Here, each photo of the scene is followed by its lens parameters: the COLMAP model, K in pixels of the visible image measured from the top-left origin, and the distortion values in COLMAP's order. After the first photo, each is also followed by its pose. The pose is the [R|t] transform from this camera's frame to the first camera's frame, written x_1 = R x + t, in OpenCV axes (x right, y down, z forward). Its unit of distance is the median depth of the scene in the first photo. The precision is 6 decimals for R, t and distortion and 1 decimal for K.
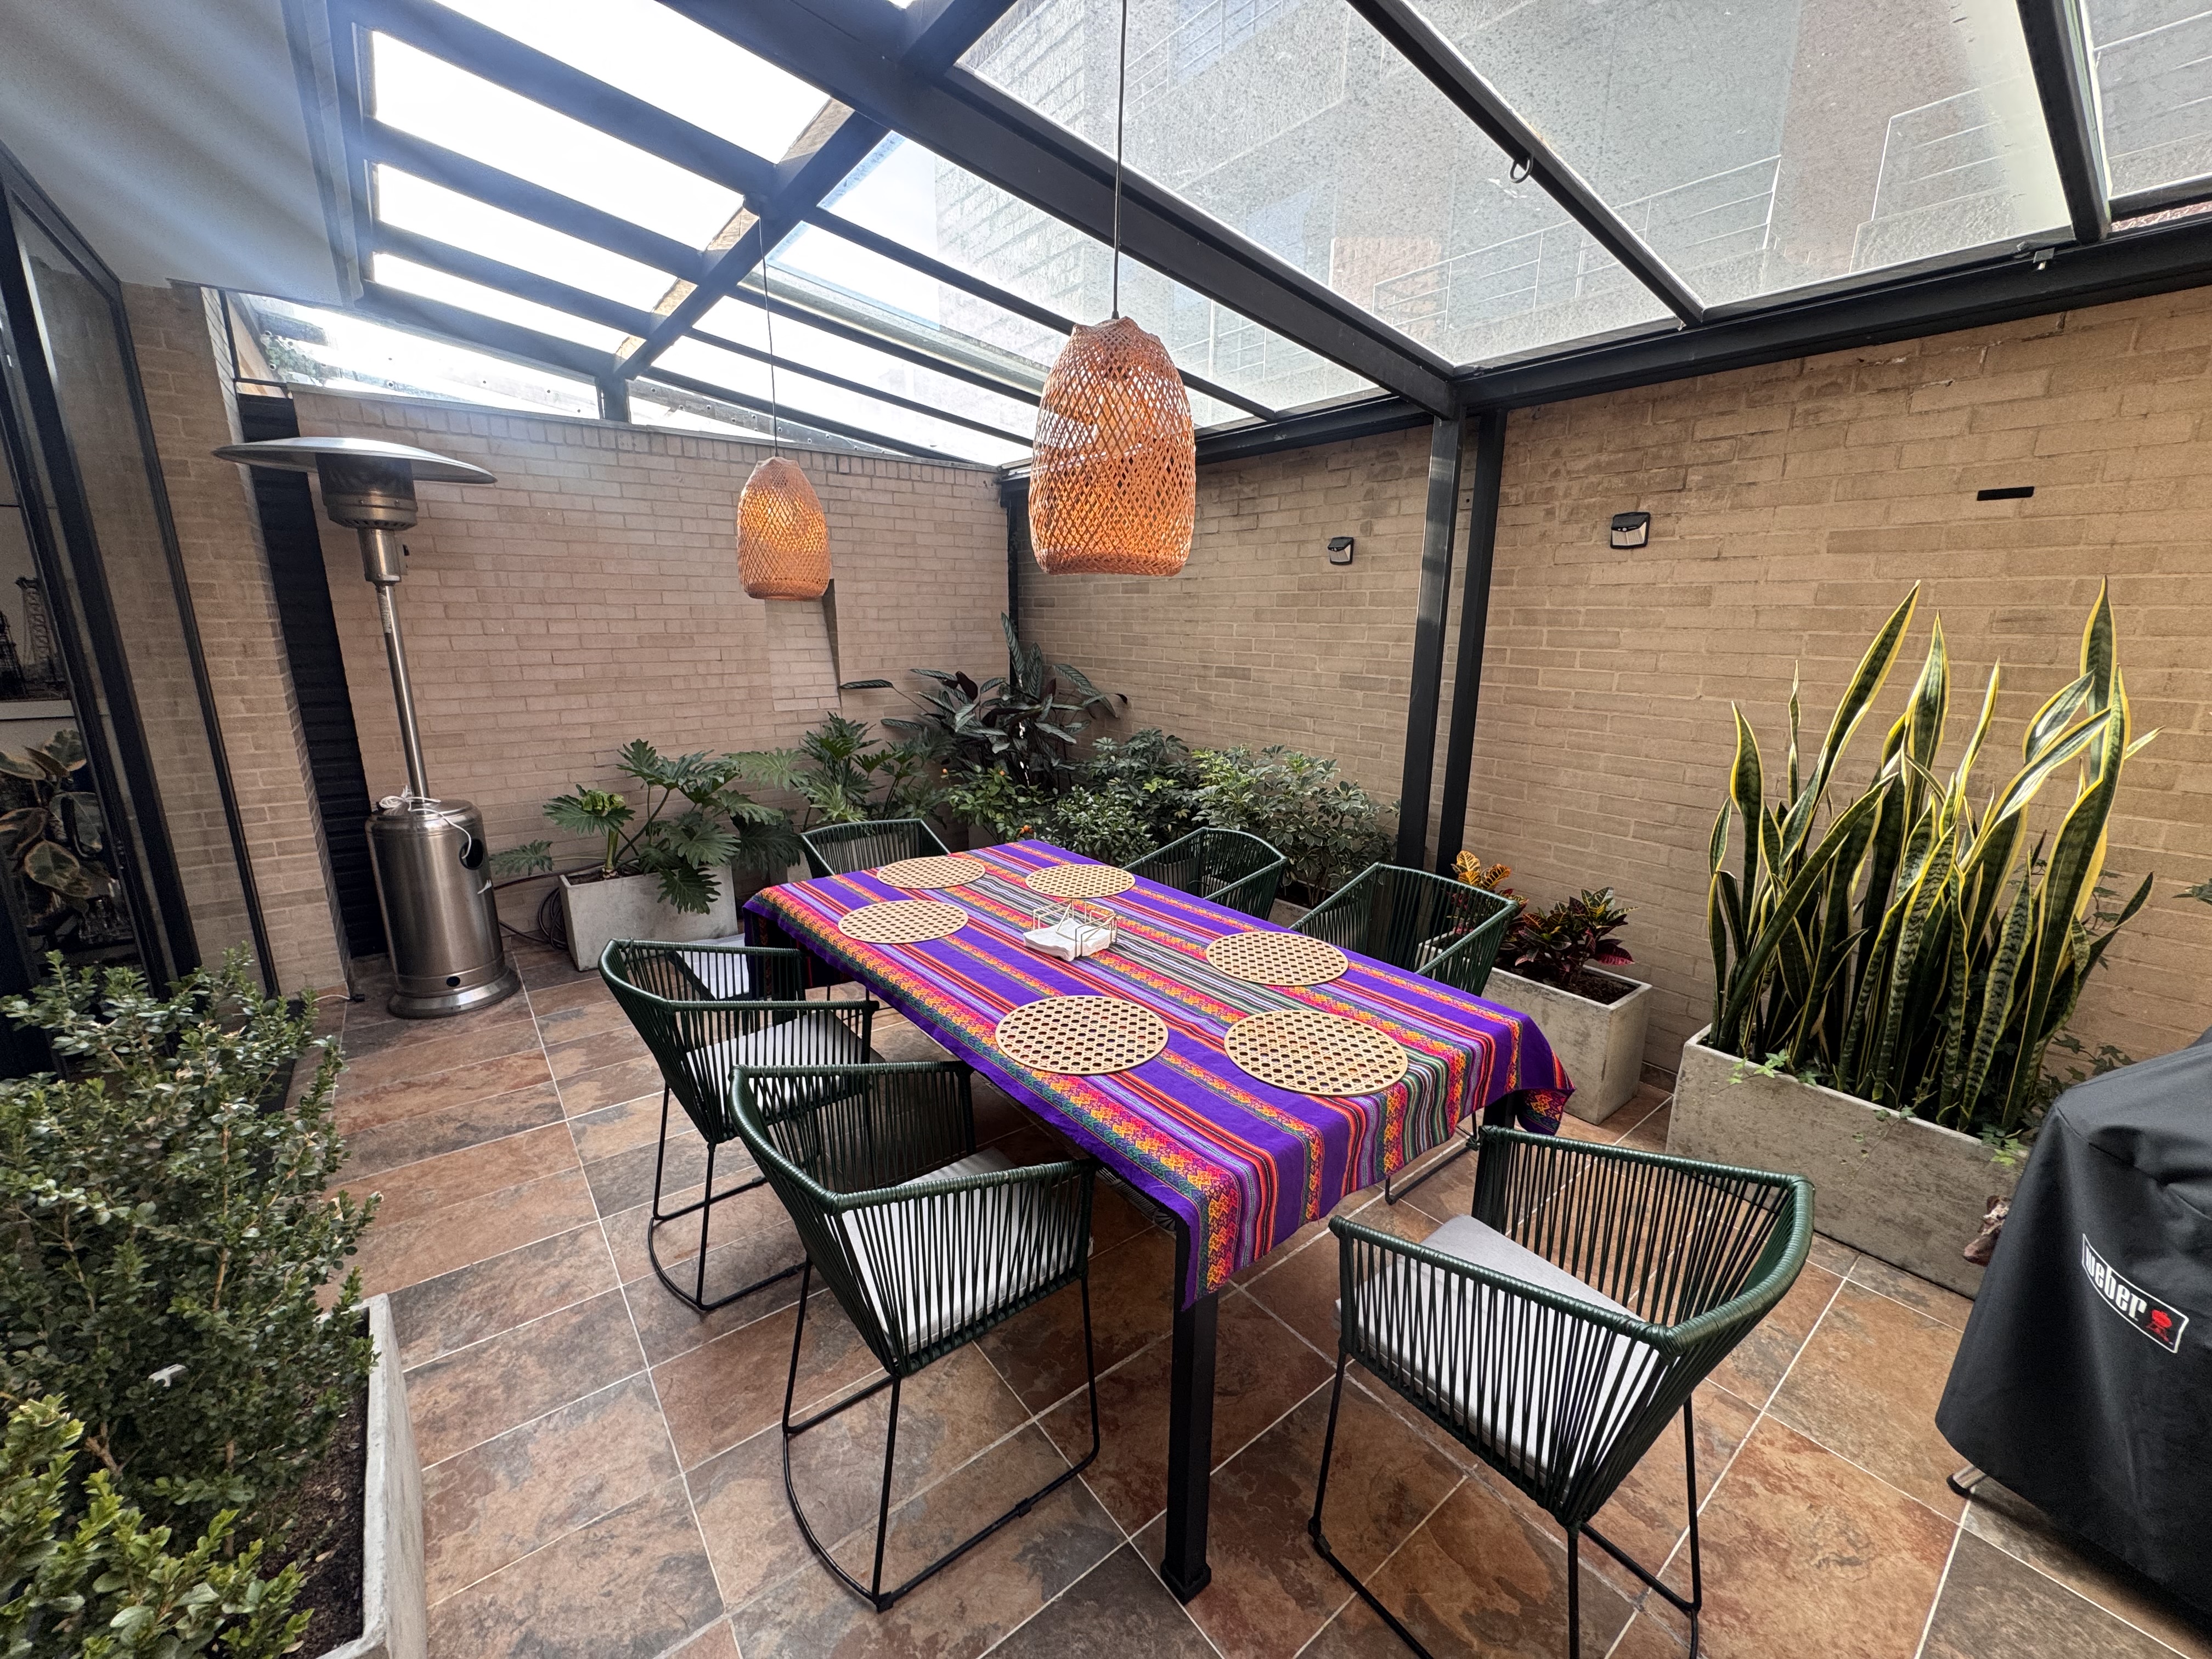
lens RADIAL K [[883.5, 0, 1105.5], [0, 883.5, 825.3], [0, 0, 1]] dist [-0.001876, -0.000380]
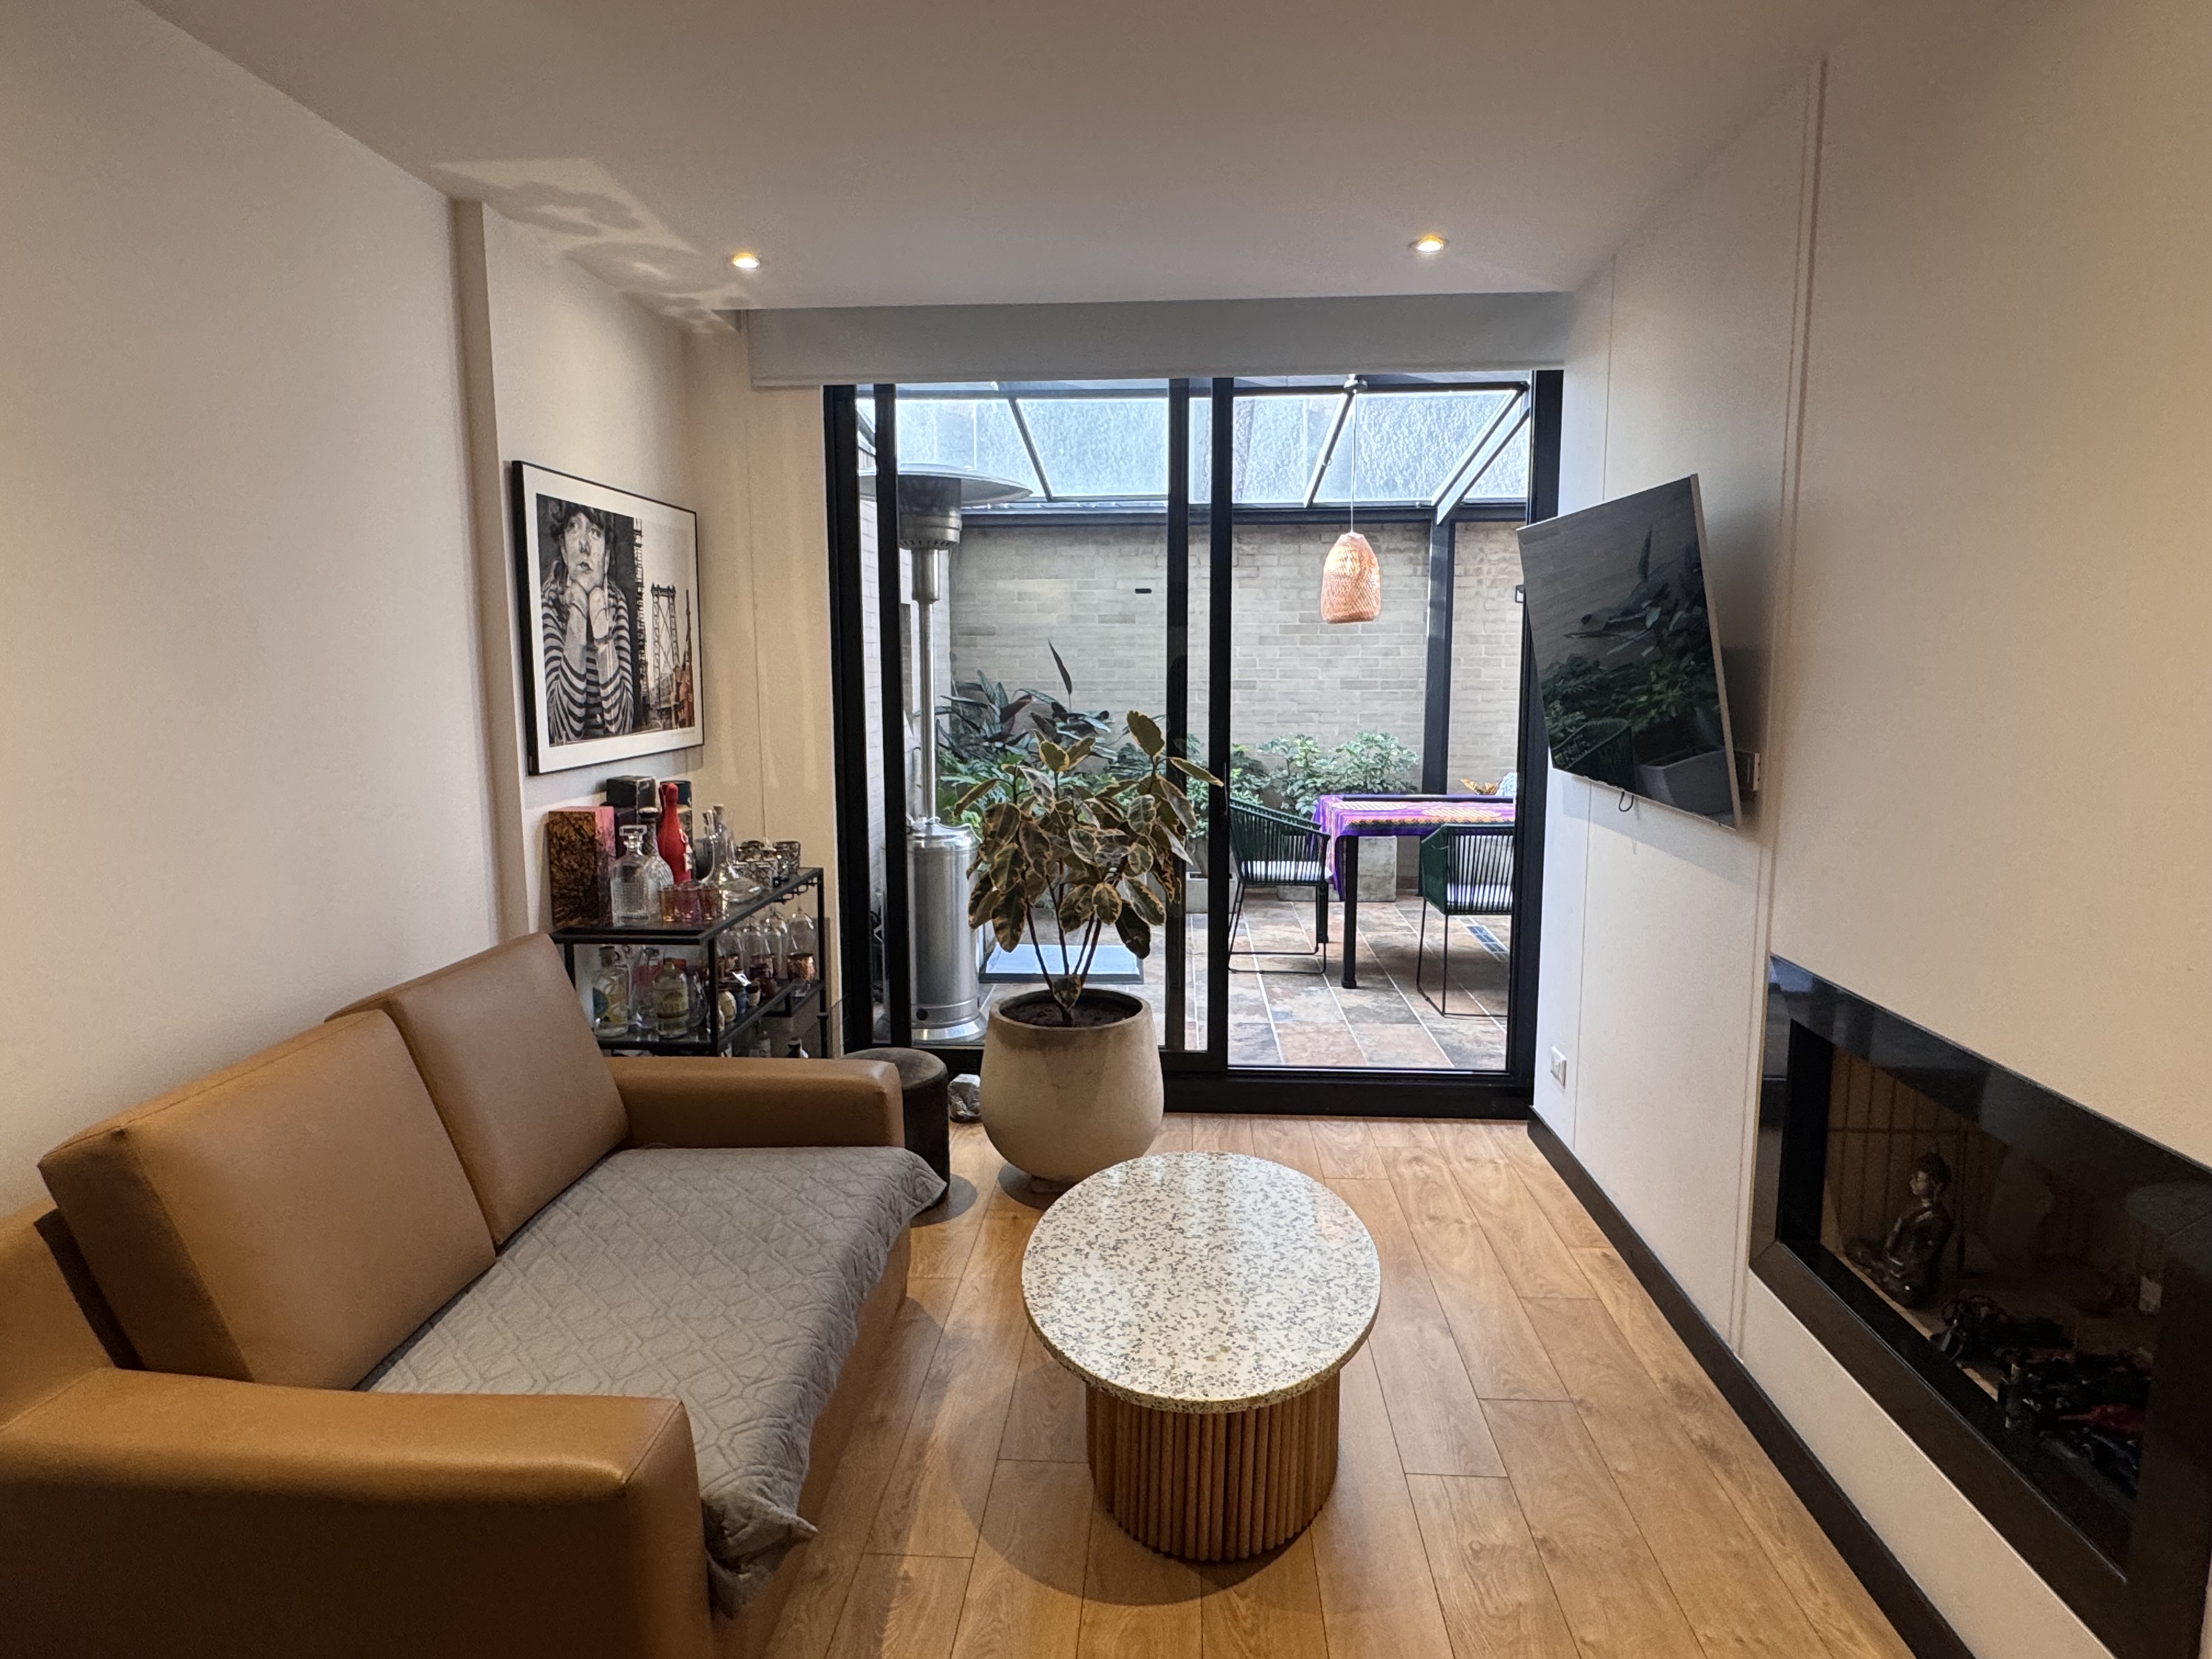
lens RADIAL K [[1262.0, 0, 1099.9], [0, 1262.0, 826.6], [0, 0, 1]] dist [-0.001187, 0.000648]
pose [[0.657679, -0.102888, 0.746239, -2.181556], [0.183292, 0.982713, -0.026048, 0.064057], [-0.730659, 0.153911, 0.665168, -0.061804]]
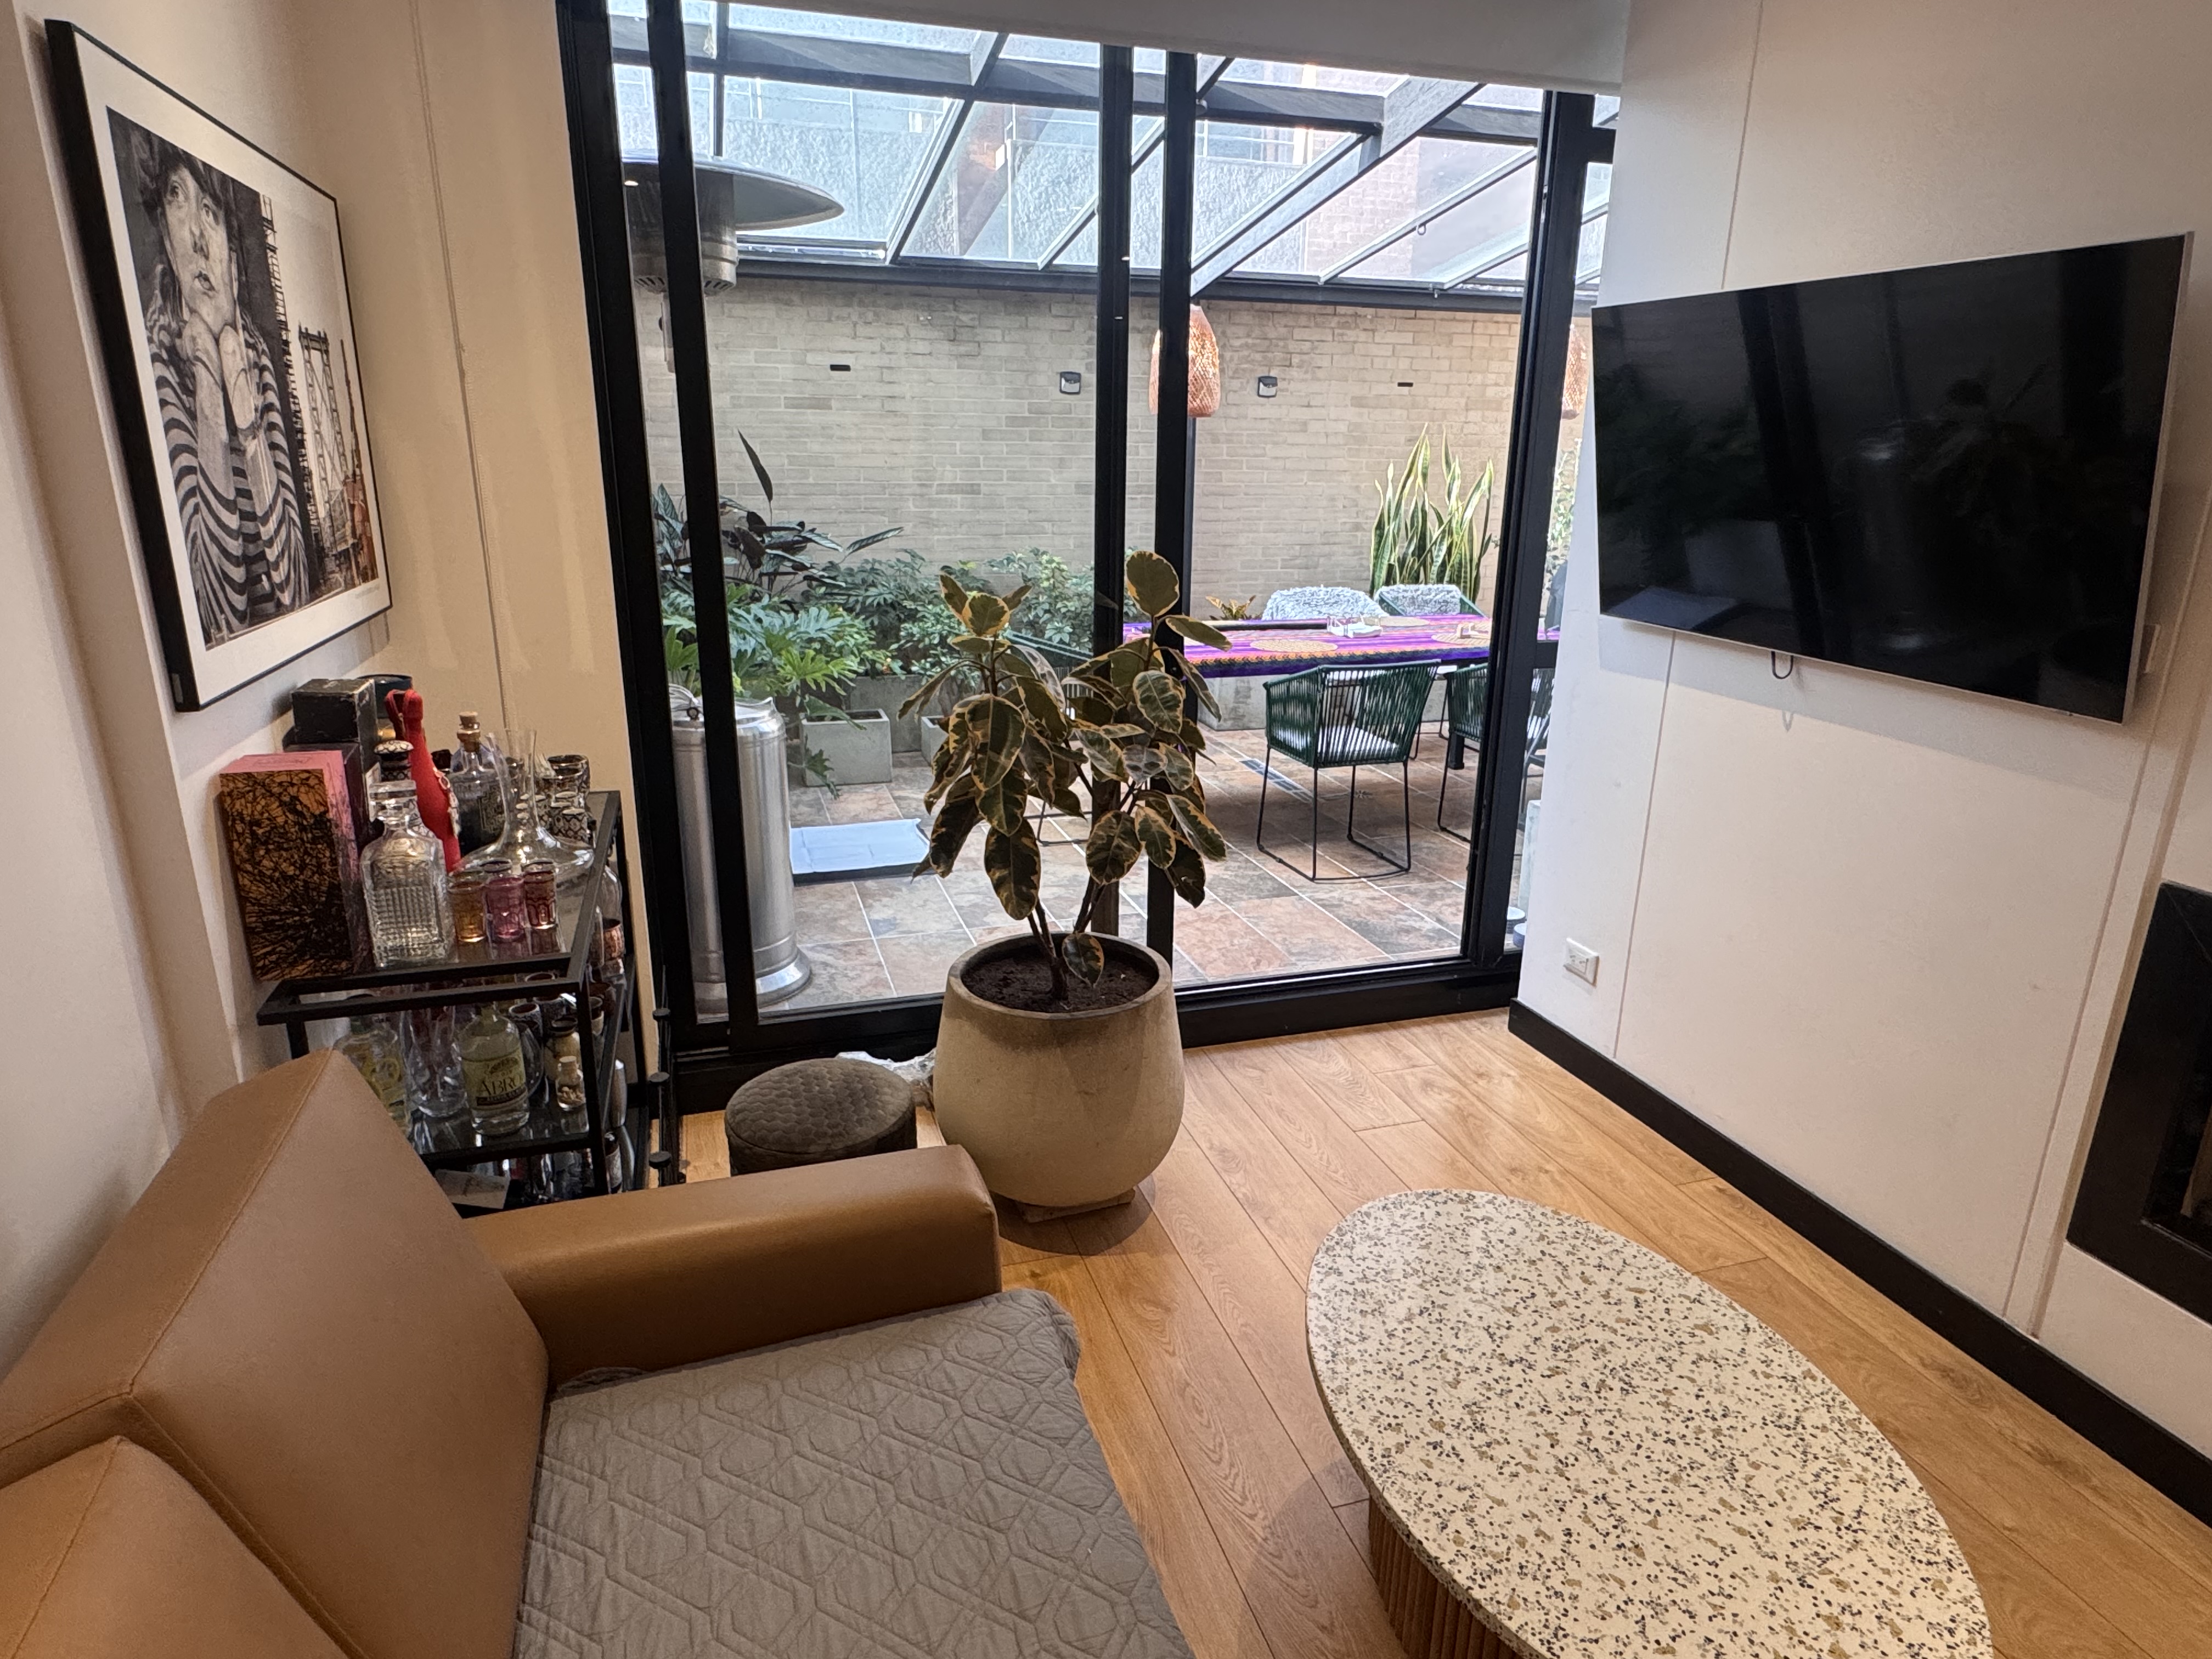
lens RADIAL K [[1257.6, 0, 1100.1], [0, 1257.6, 835.8], [0, 0, 1]] dist [-0.002995, 0.000543]
pose [[0.347645, -0.273186, 0.896946, -2.047359], [0.211917, 0.954753, 0.208656, -0.082621], [-0.913364, 0.117540, 0.389808, 0.468113]]
